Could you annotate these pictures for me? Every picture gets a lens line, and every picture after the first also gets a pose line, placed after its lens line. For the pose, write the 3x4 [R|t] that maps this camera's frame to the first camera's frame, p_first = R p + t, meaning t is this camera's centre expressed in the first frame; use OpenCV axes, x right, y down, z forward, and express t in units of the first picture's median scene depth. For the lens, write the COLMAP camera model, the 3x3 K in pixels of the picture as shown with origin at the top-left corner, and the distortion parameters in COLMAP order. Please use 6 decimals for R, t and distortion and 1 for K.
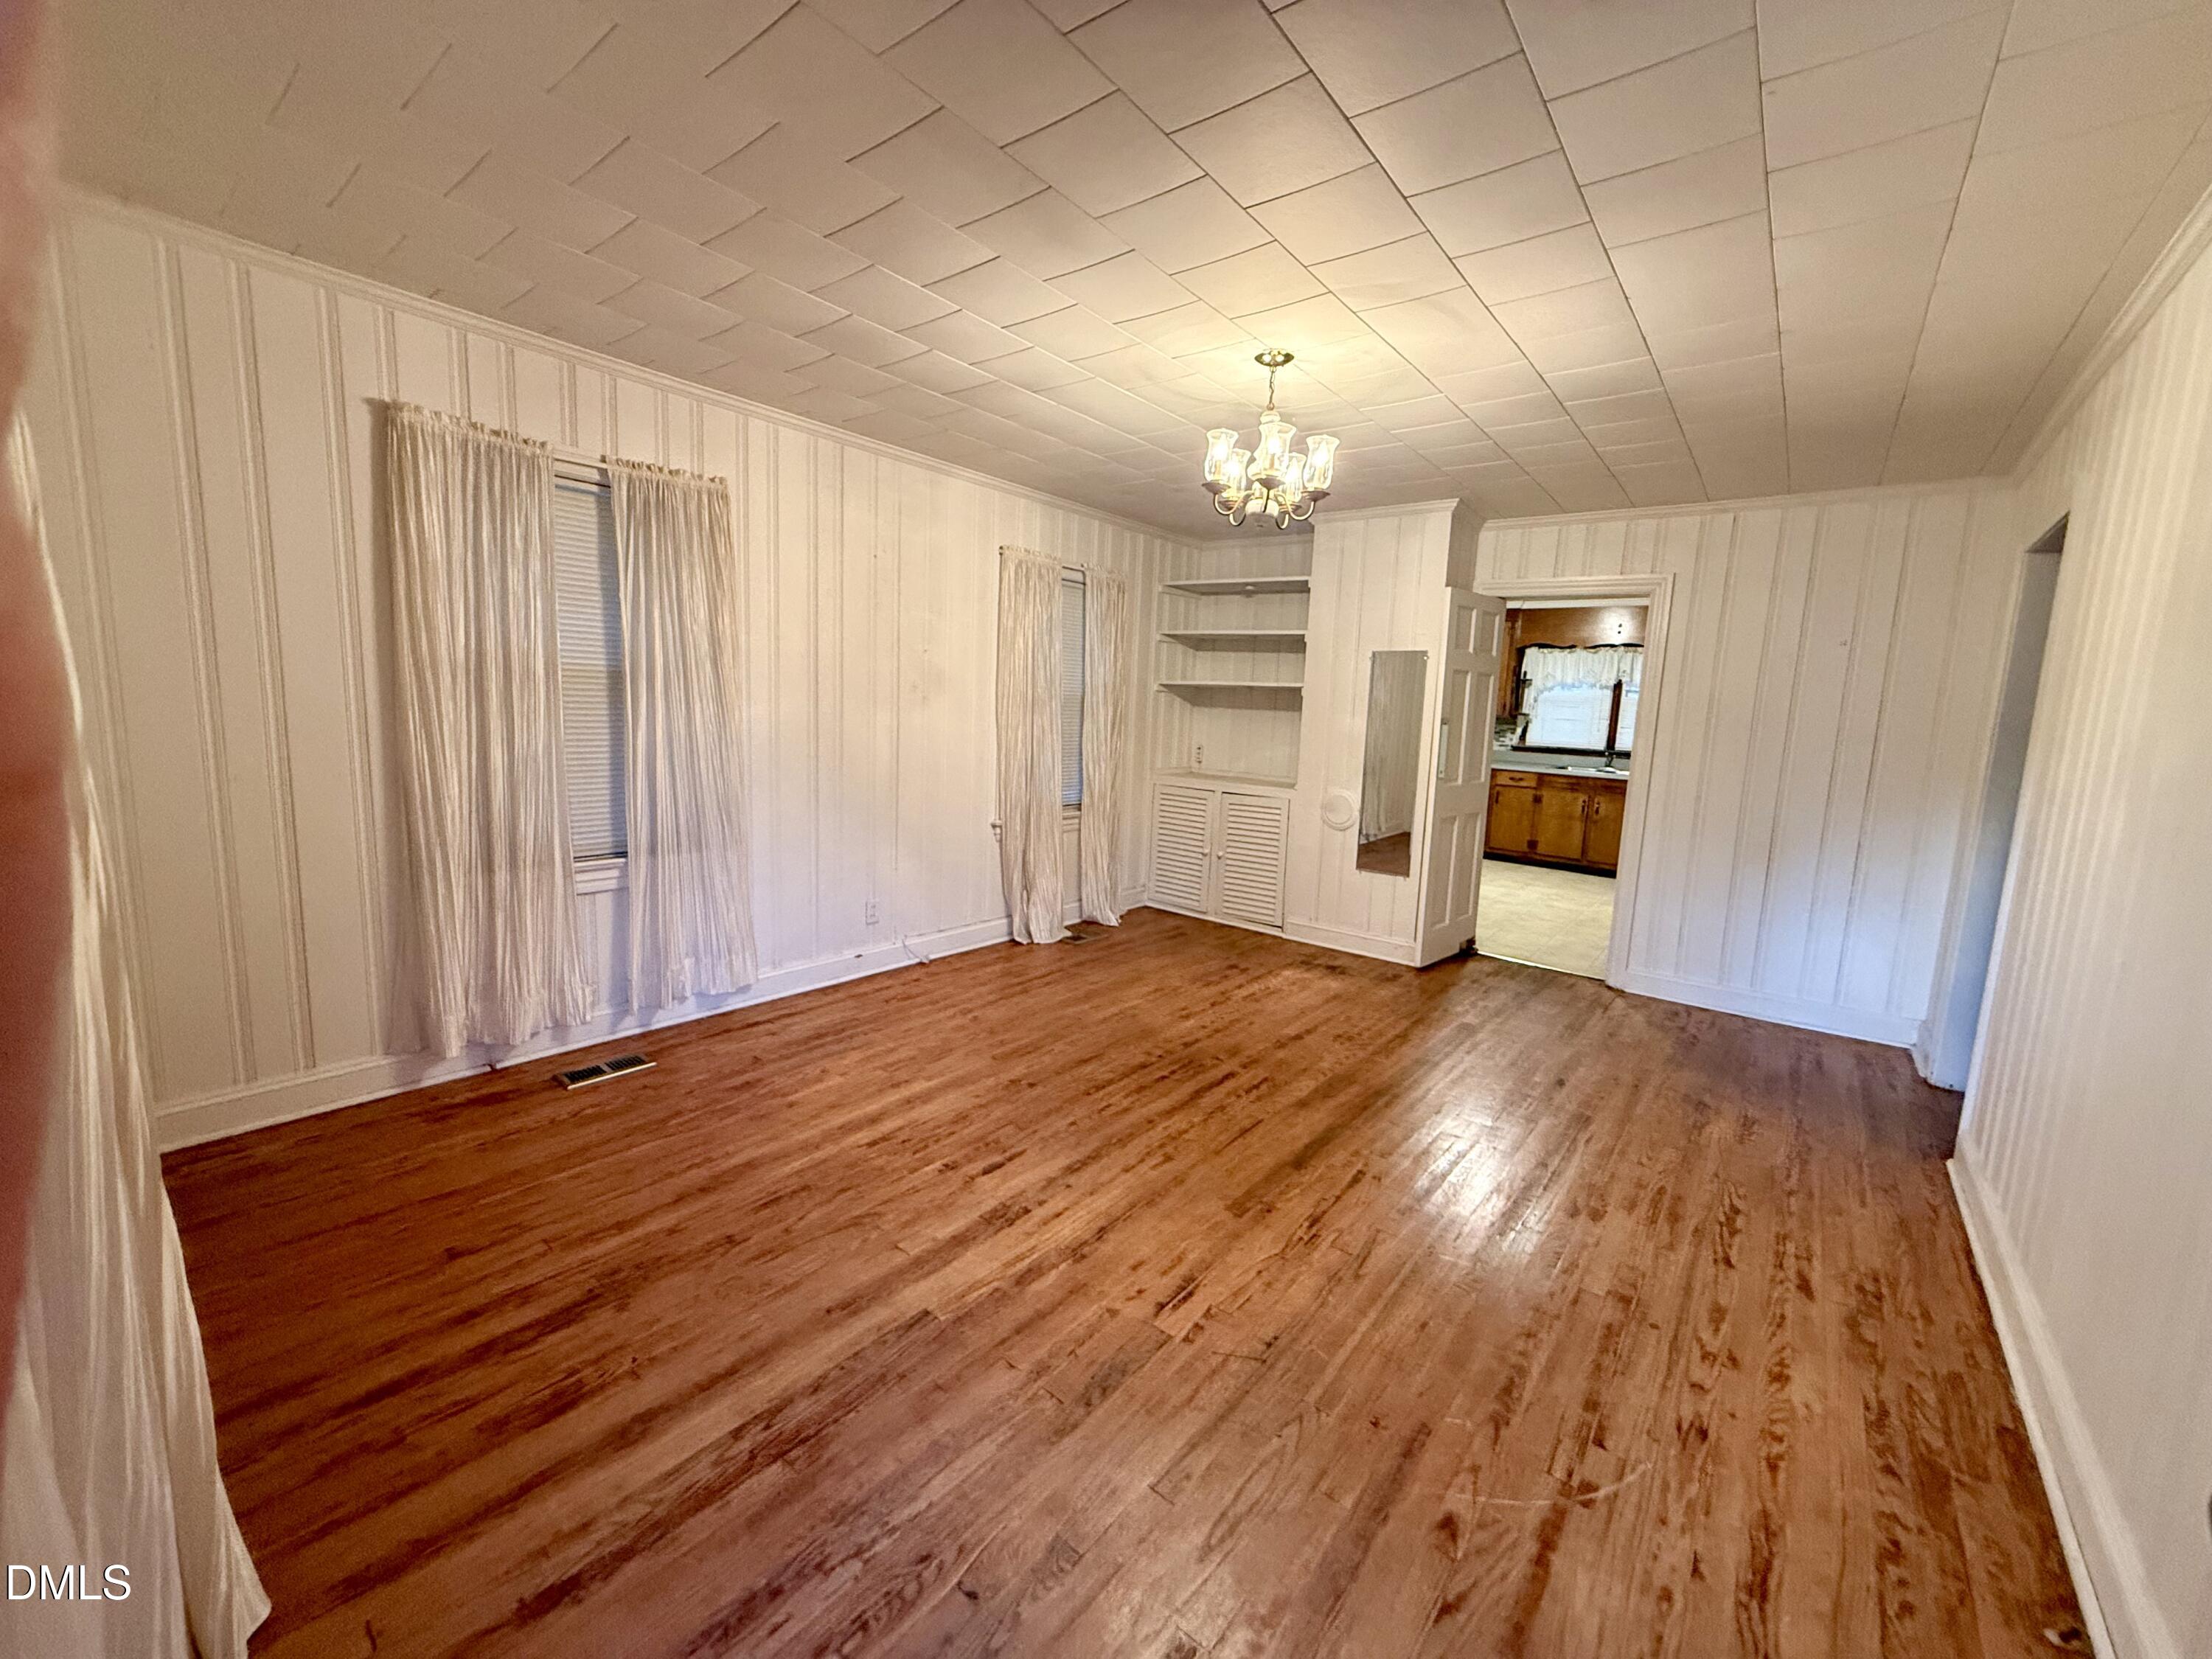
lens RADIAL K [[884.2, 0, 1106.0], [0, 884.2, 829.5], [0, 0, 1]] dist [-0.000048, 0.000000]
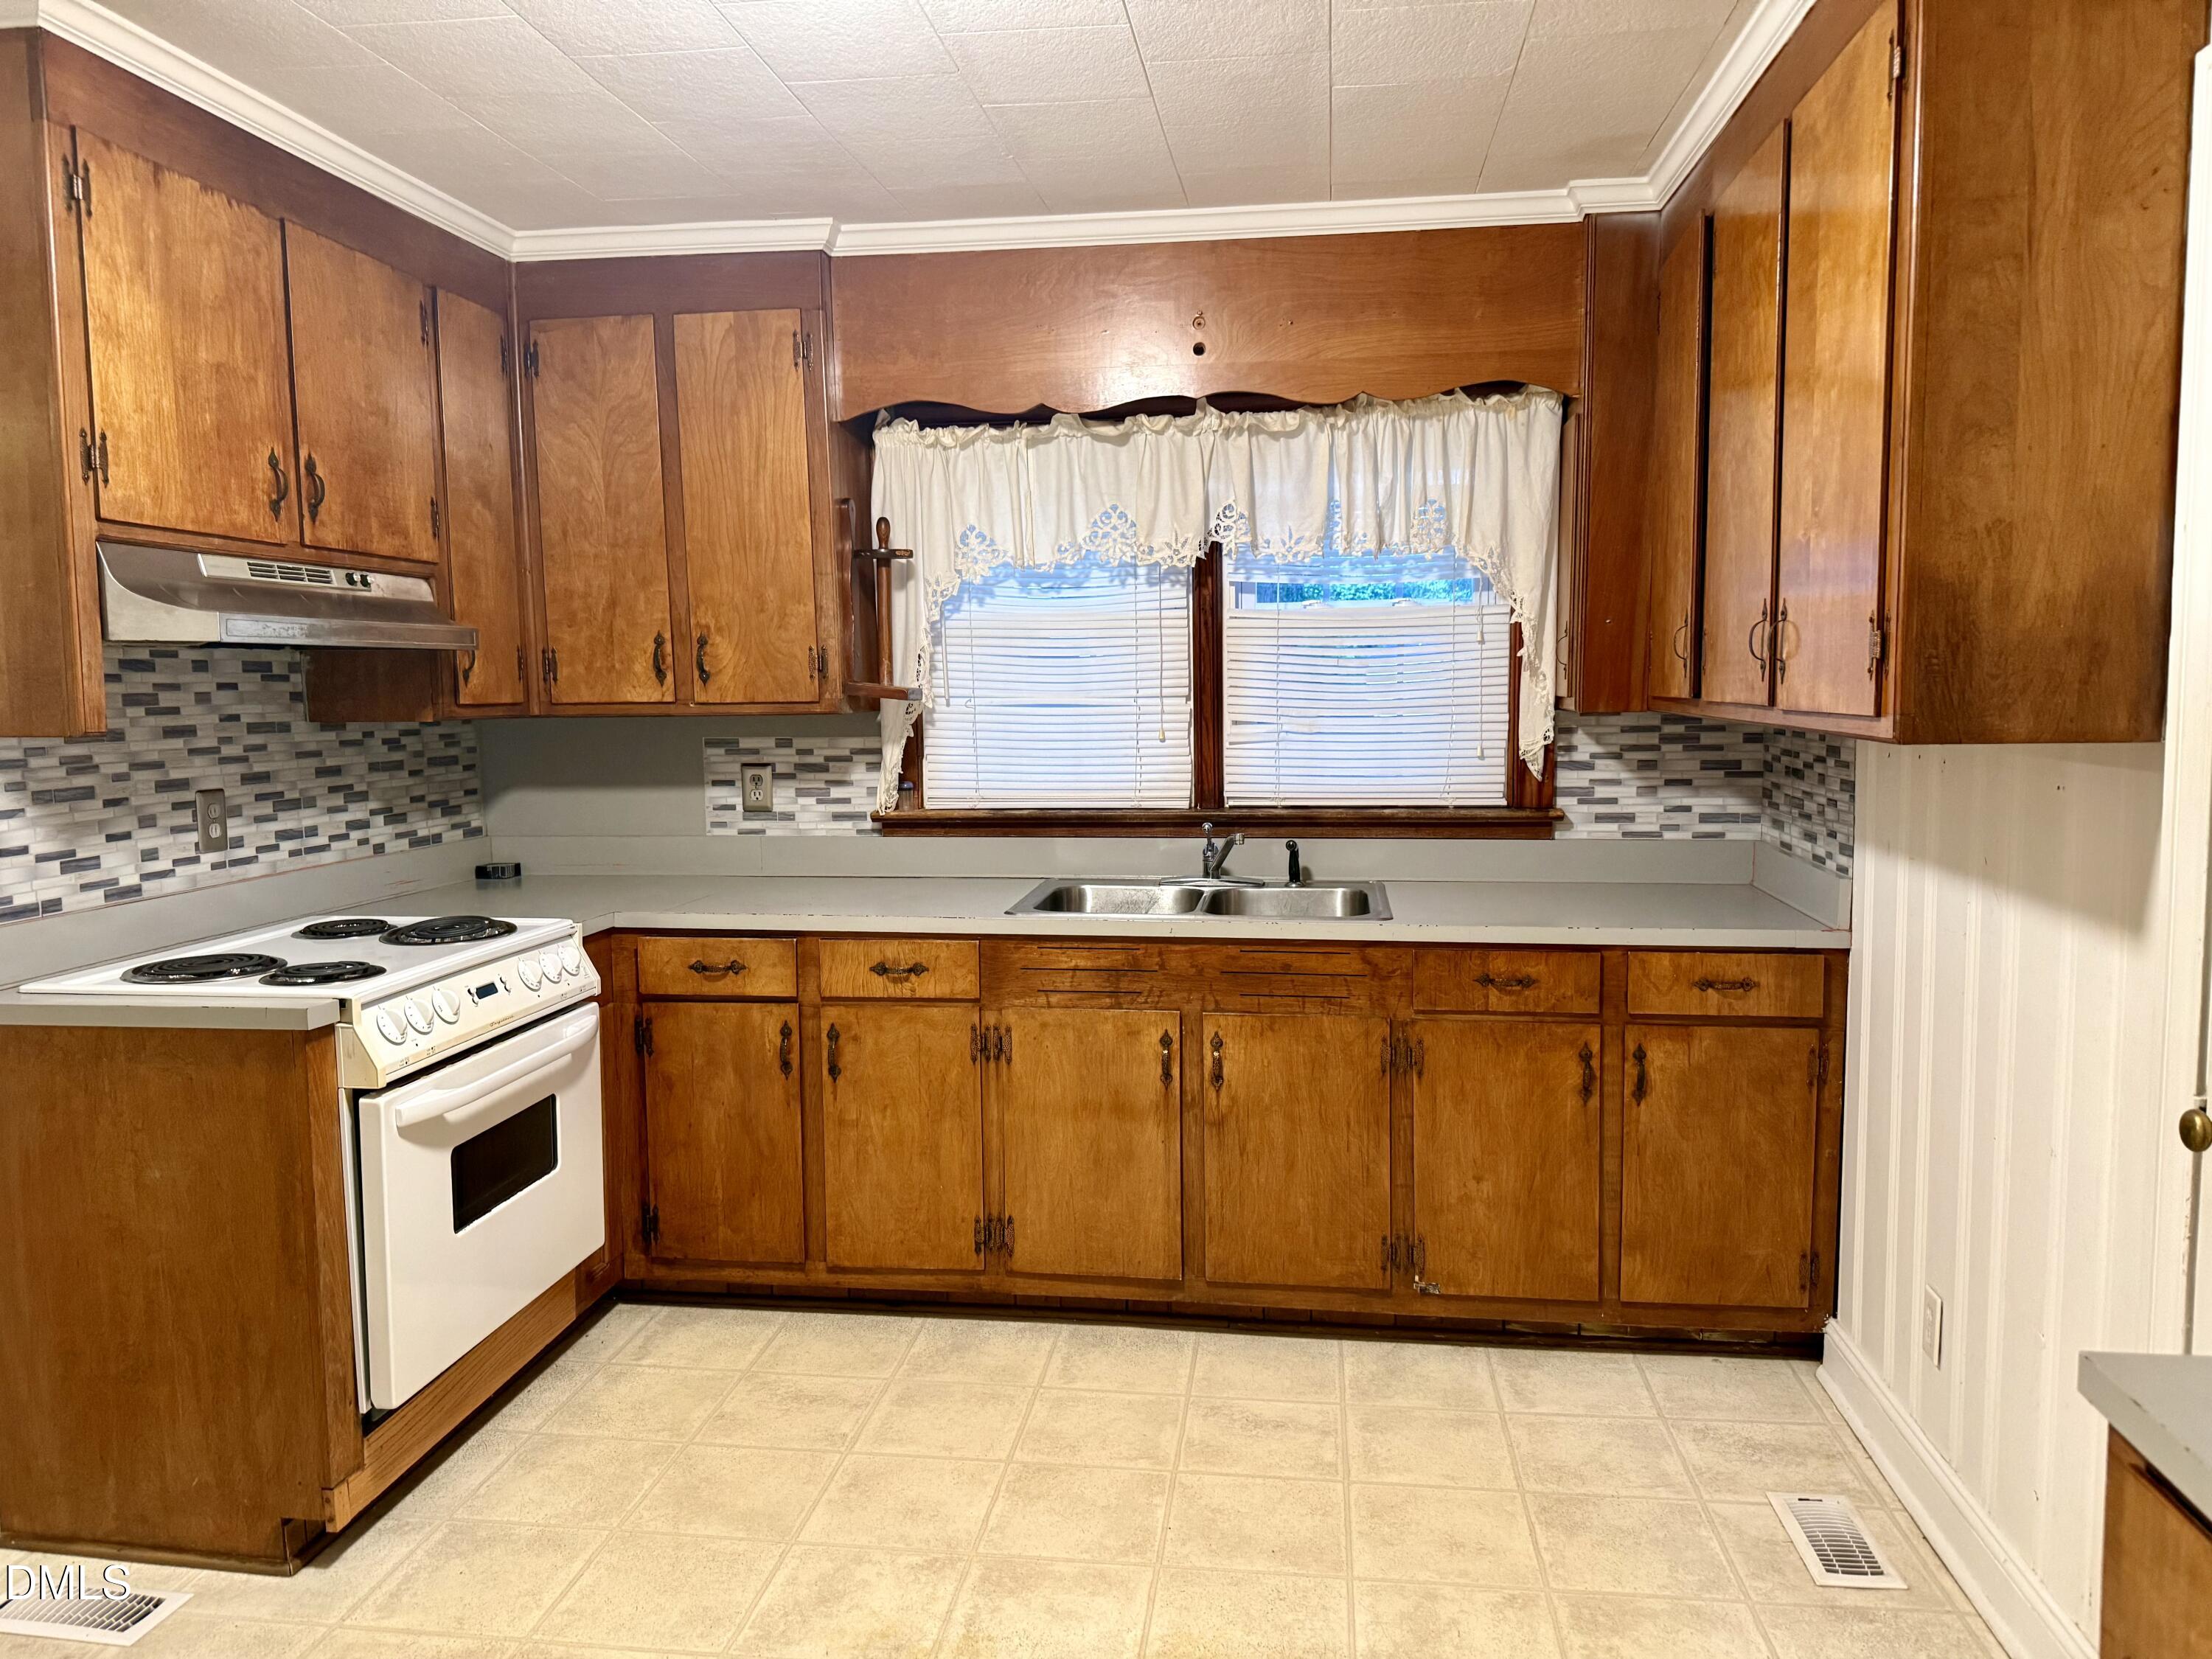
lens RADIAL K [[1547.9, 0, 1106.0], [0, 1547.9, 829.5], [0, 0, 1]] dist [0.000139, -0.000011]
pose [[0.857640, -0.102820, 0.503868, 0.307880], [0.121358, 0.992601, -0.004014, -0.085555], [-0.499727, 0.064591, 0.863772, 0.614821]]
